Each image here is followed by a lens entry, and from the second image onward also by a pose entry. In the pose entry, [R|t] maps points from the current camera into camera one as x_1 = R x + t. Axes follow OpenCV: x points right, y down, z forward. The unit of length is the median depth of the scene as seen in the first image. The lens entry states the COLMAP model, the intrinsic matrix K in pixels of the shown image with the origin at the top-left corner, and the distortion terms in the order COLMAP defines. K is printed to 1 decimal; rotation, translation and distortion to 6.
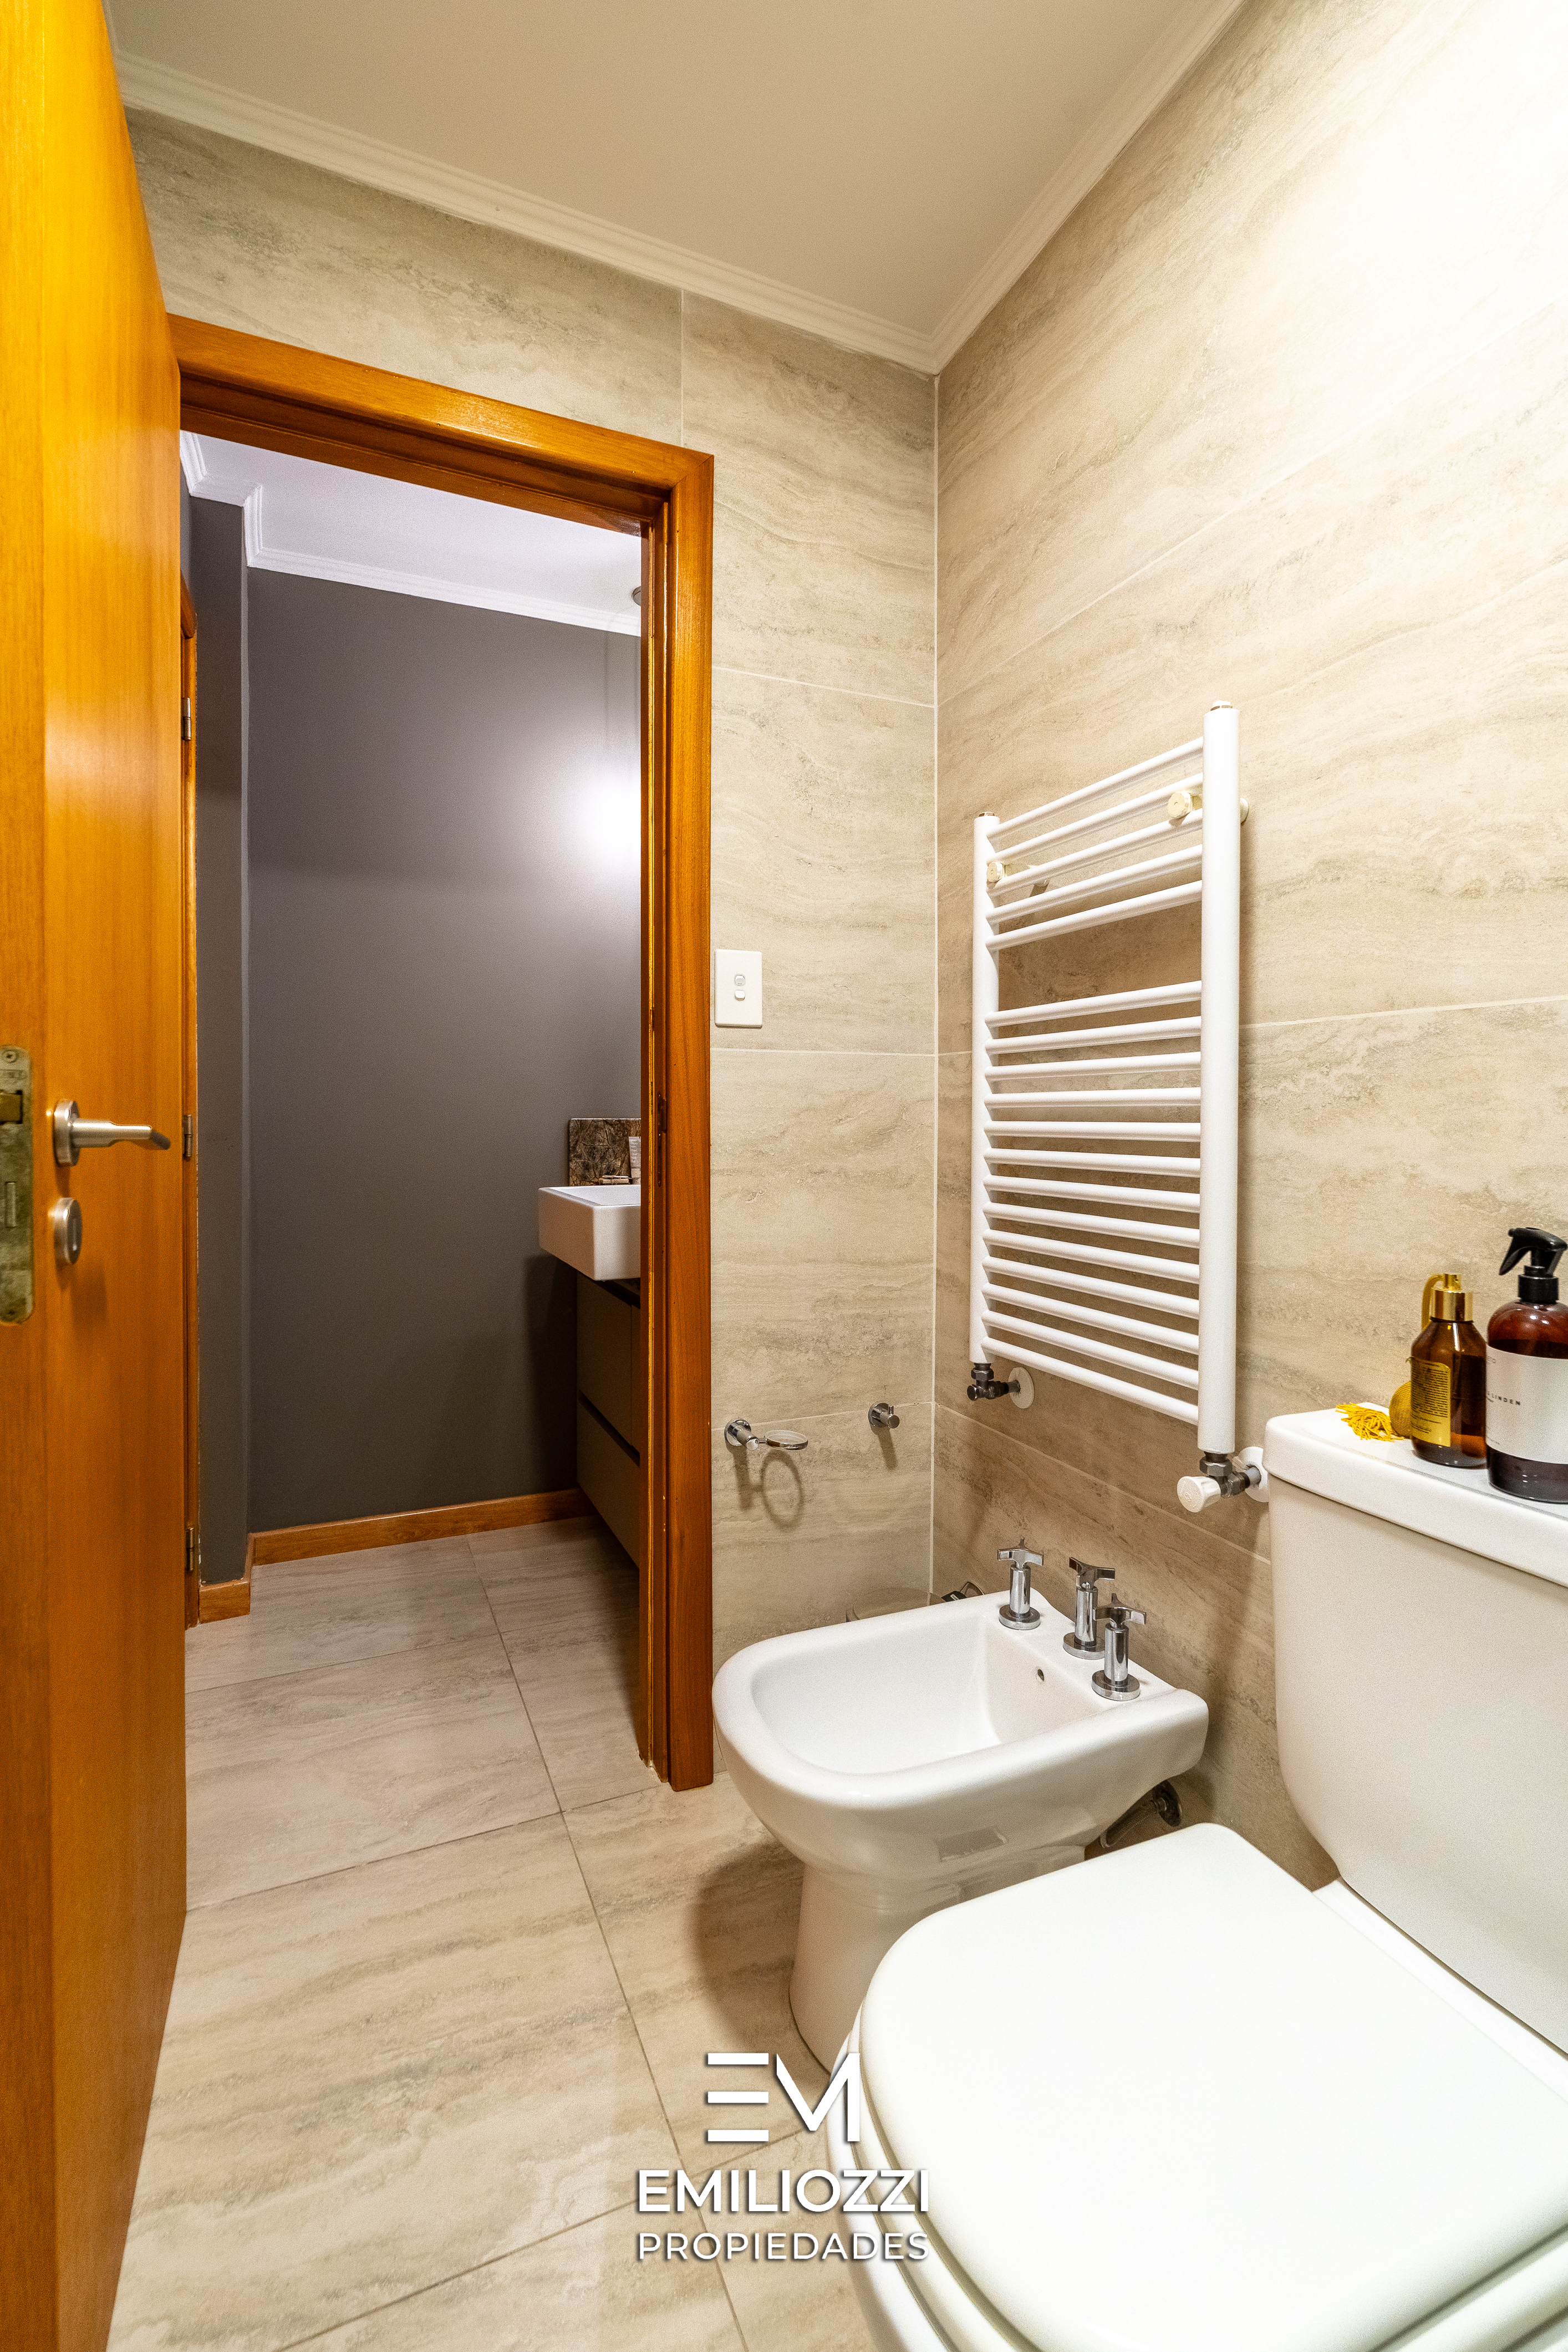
lens RADIAL K [[1073.3, 0, 778.7], [0, 1073.3, 1122.7], [0, 0, 1]] dist [0.001120, 0.000354]
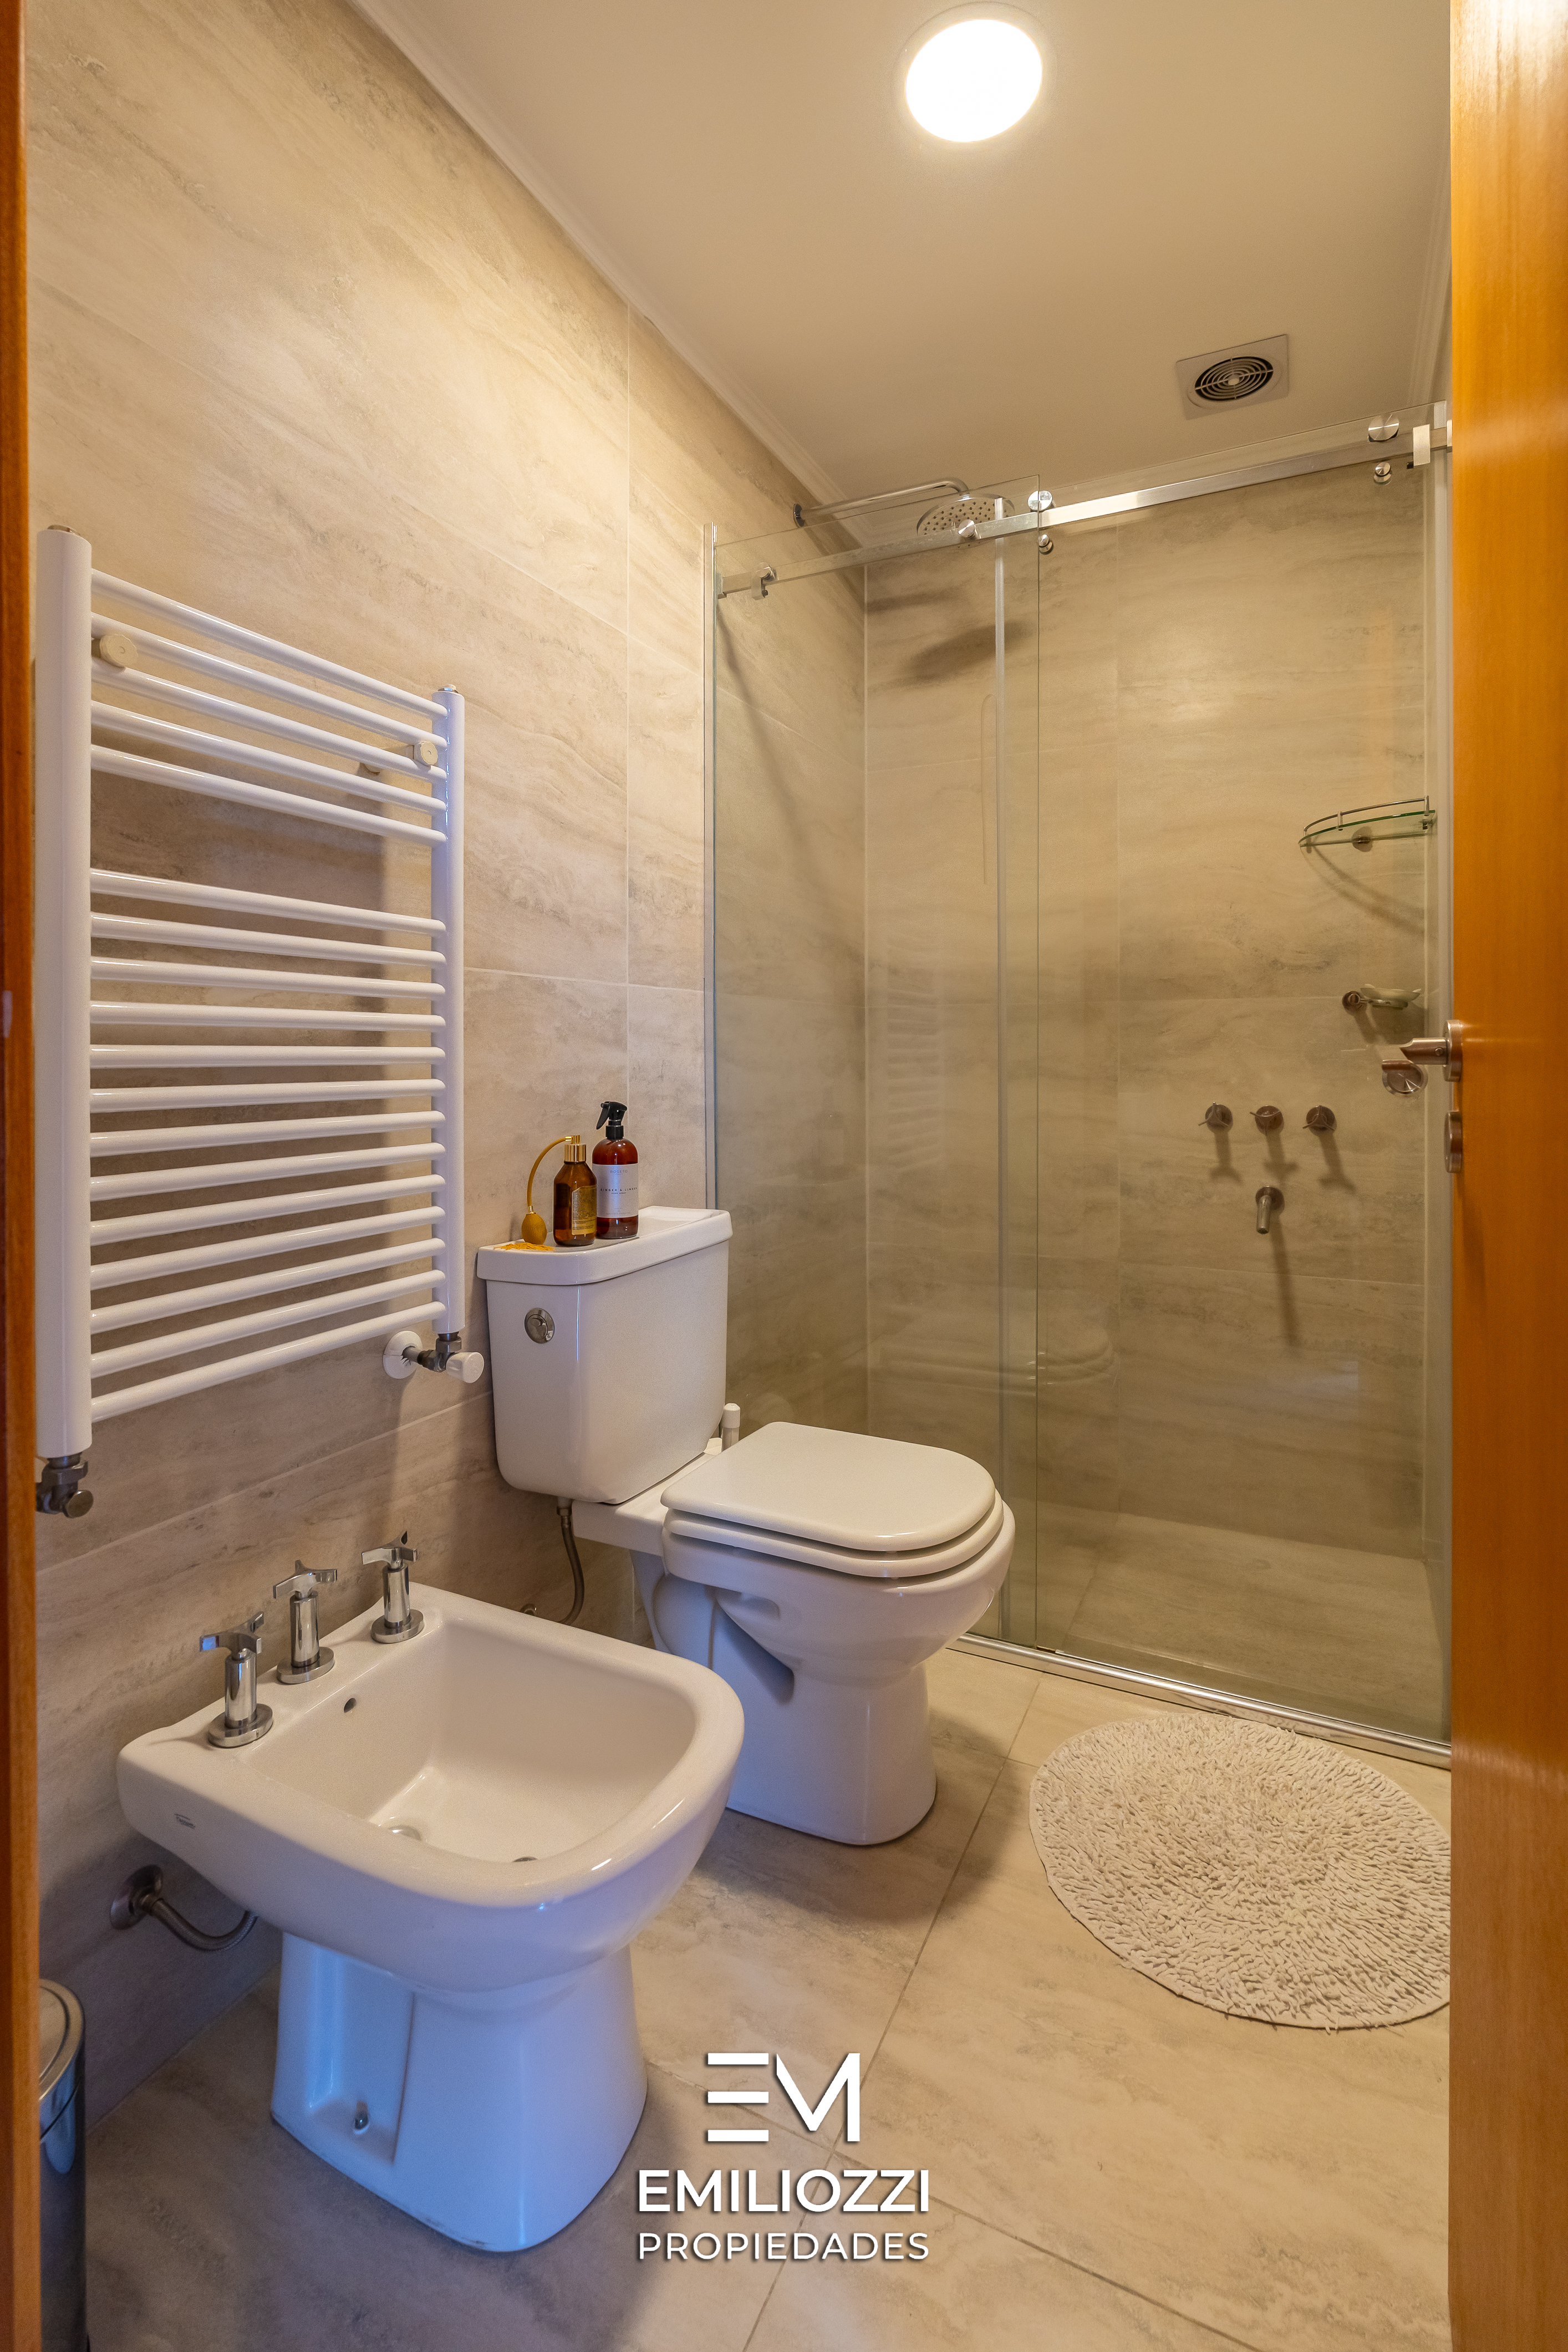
lens RADIAL K [[1035.1, 0, 780.0], [0, 1035.1, 1066.0], [0, 0, 1]] dist [0.001475, 0.000480]
pose [[-0.634384, -0.003339, 0.773011, -0.723748], [0.011293, 0.999844, 0.013587, 0.010918], [-0.772935, 0.017349, -0.634248, 1.521768]]
